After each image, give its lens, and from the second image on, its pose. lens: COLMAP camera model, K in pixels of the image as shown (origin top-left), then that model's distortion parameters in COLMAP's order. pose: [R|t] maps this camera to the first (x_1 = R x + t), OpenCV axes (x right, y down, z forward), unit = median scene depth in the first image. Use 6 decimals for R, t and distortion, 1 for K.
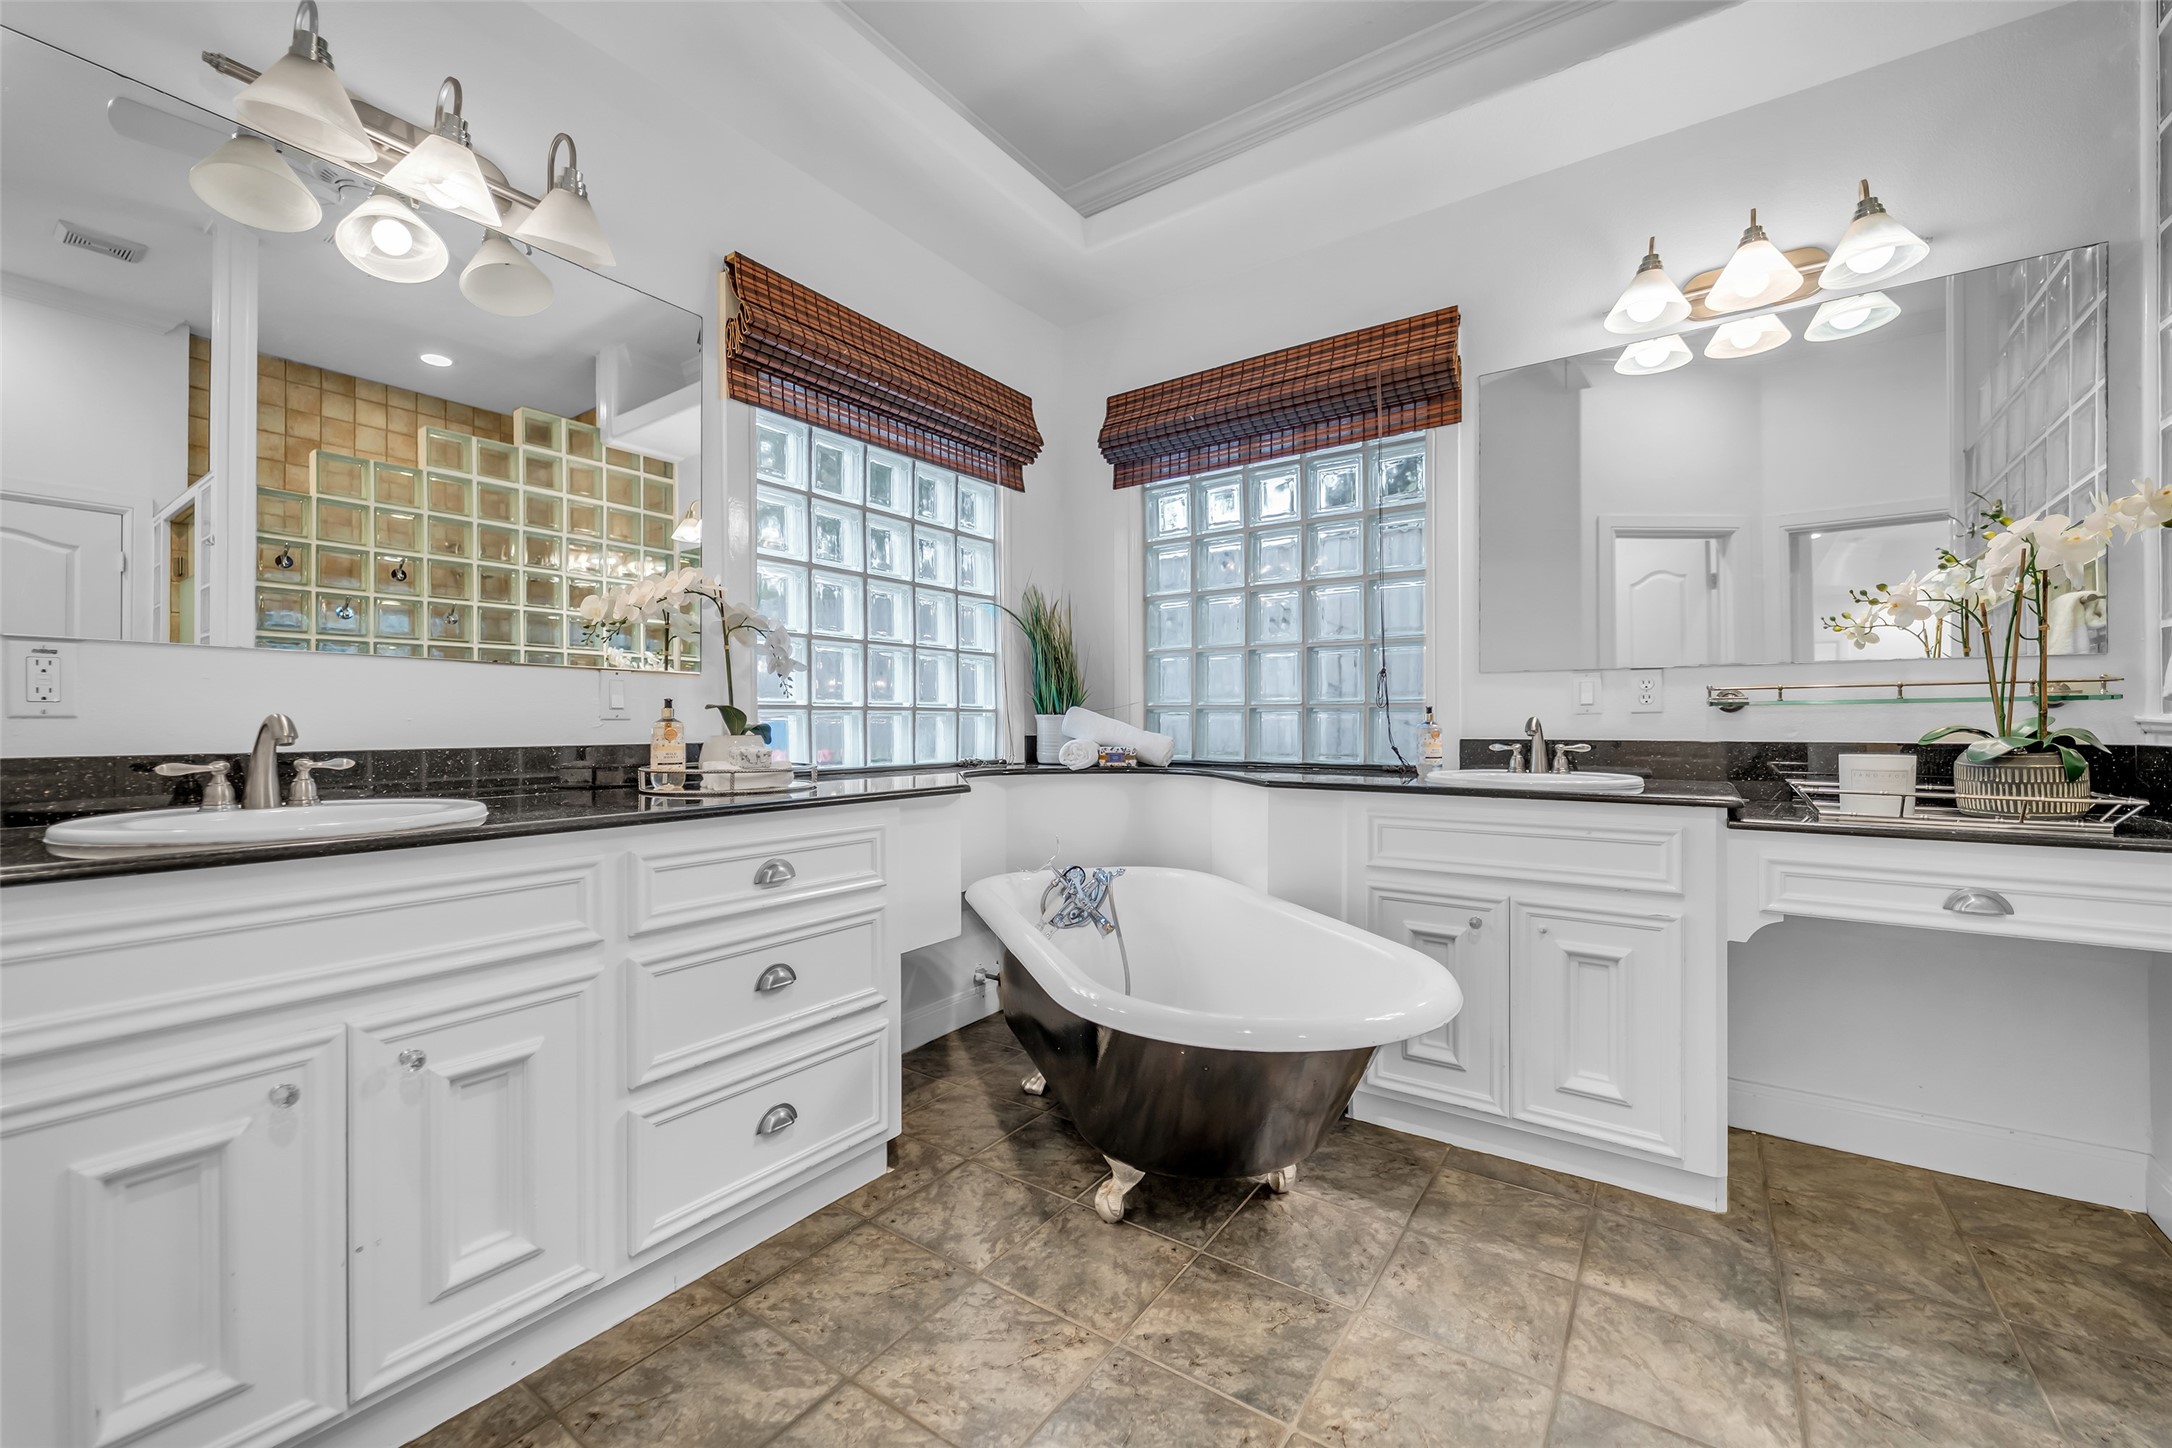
lens RADIAL K [[867.0, 0, 1083.5], [0, 867.0, 724.5], [0, 0, 1]] dist [-0.000104, -0.000032]
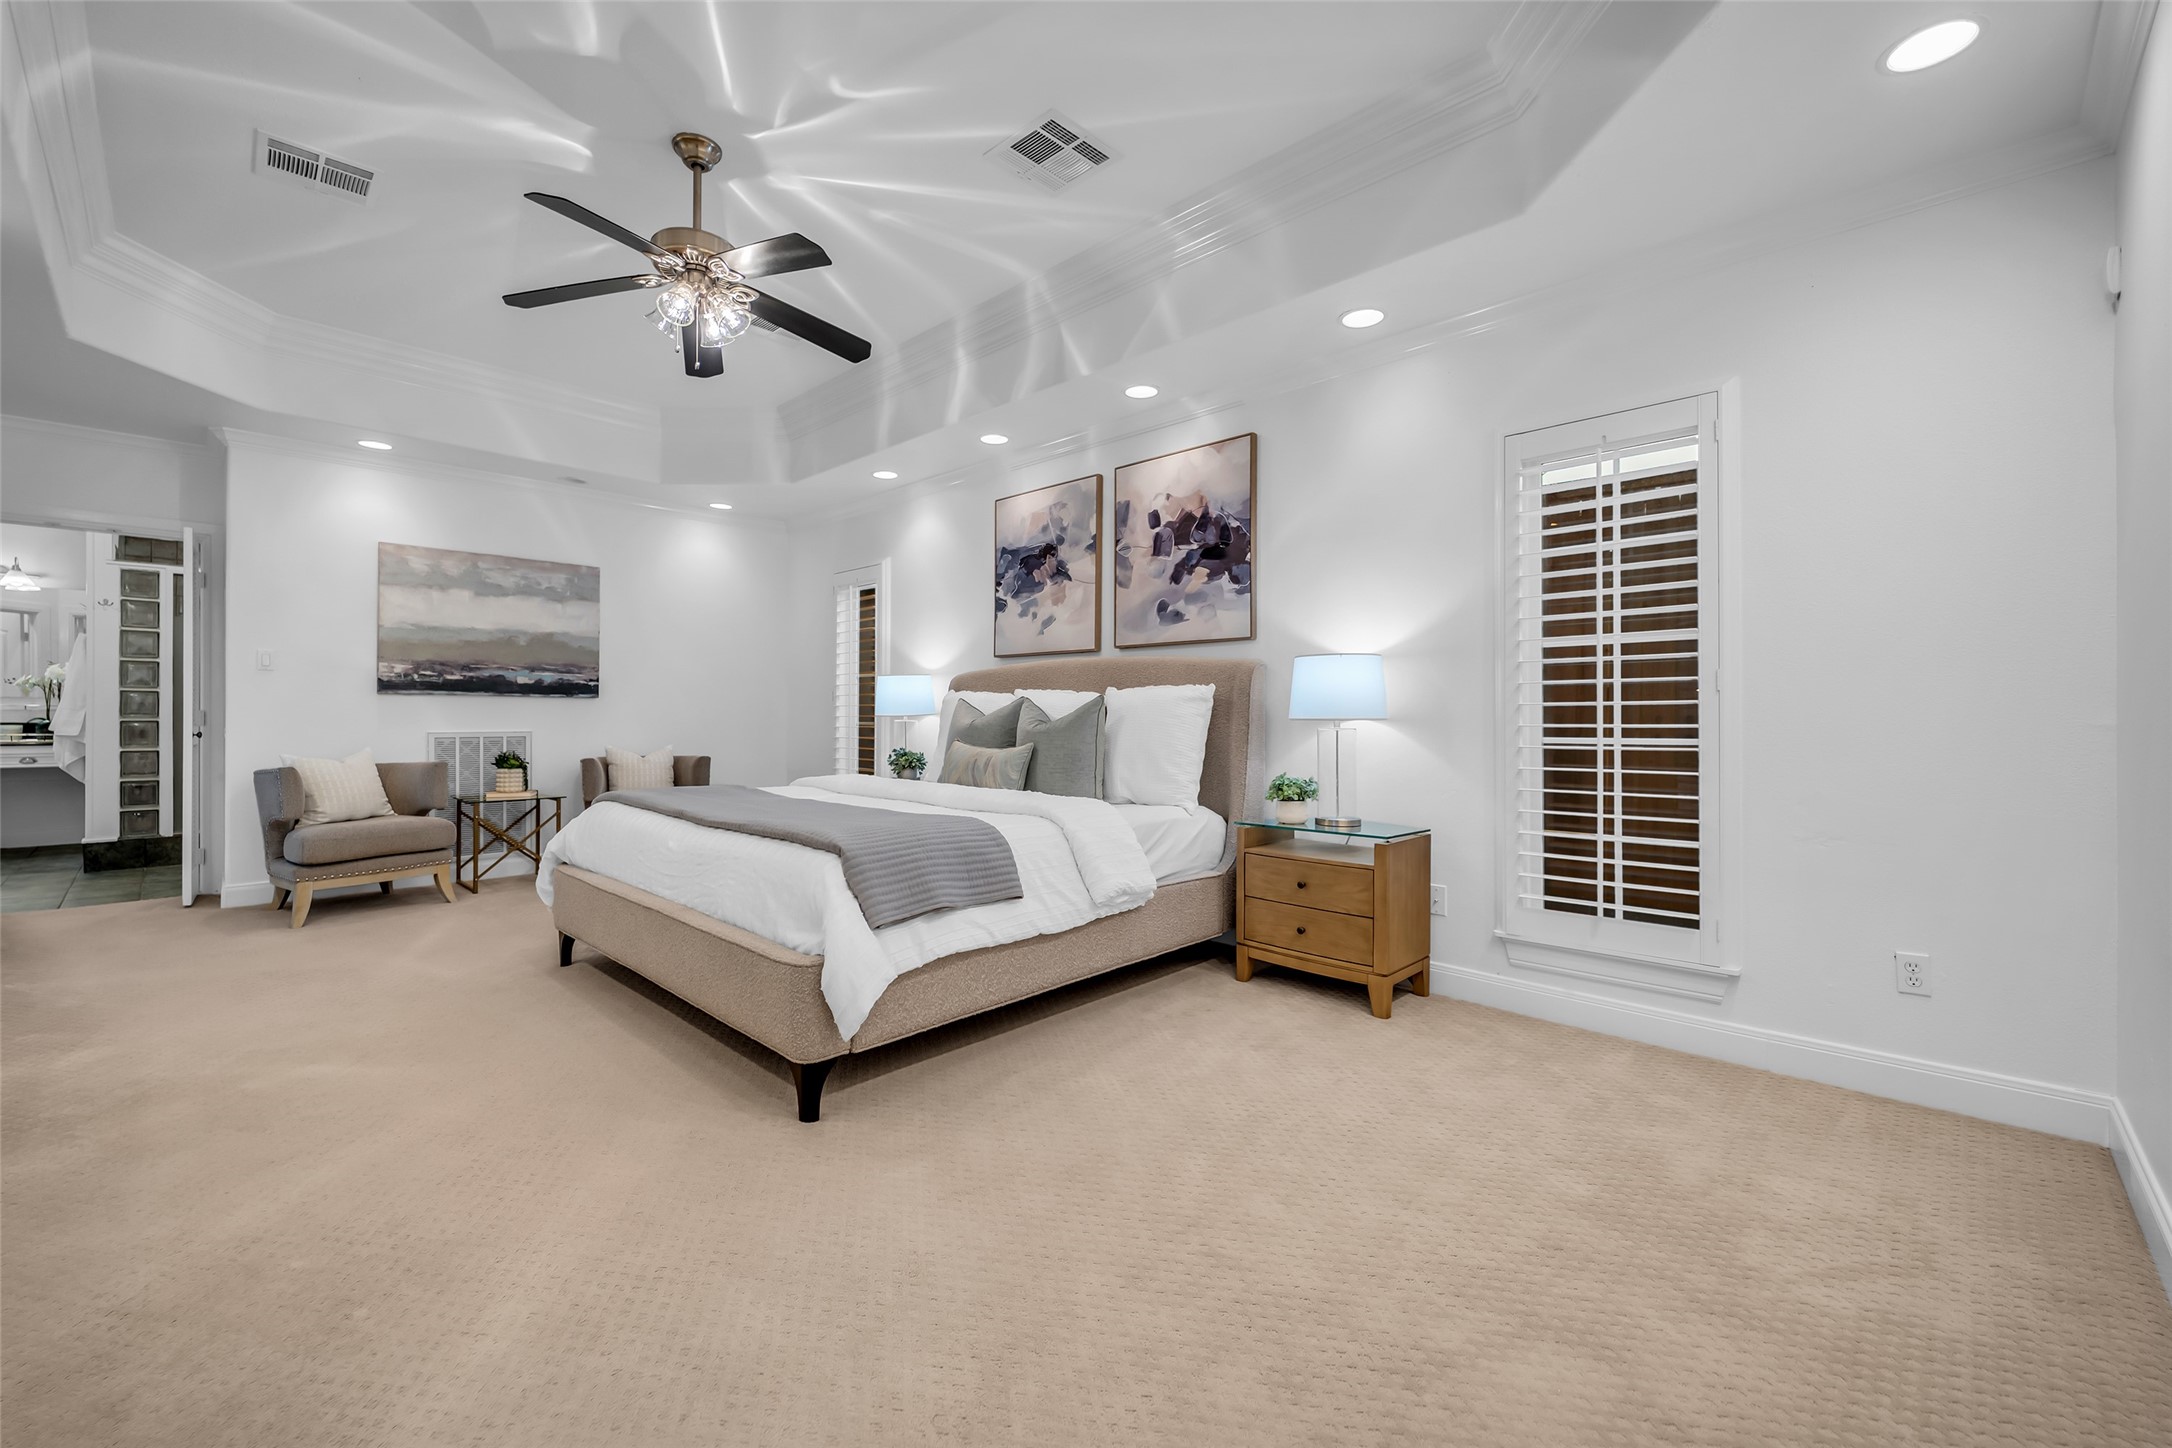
lens RADIAL K [[867.0, 0, 1068.3], [0, 867.0, 715.8], [0, 0, 1]] dist [-0.000104, -0.000032]
pose [[0.172839, 0.005026, 0.984937, -0.741811], [-0.010236, 0.999942, -0.003306, -0.011346], [-0.984897, -0.009511, 0.172881, -1.571636]]
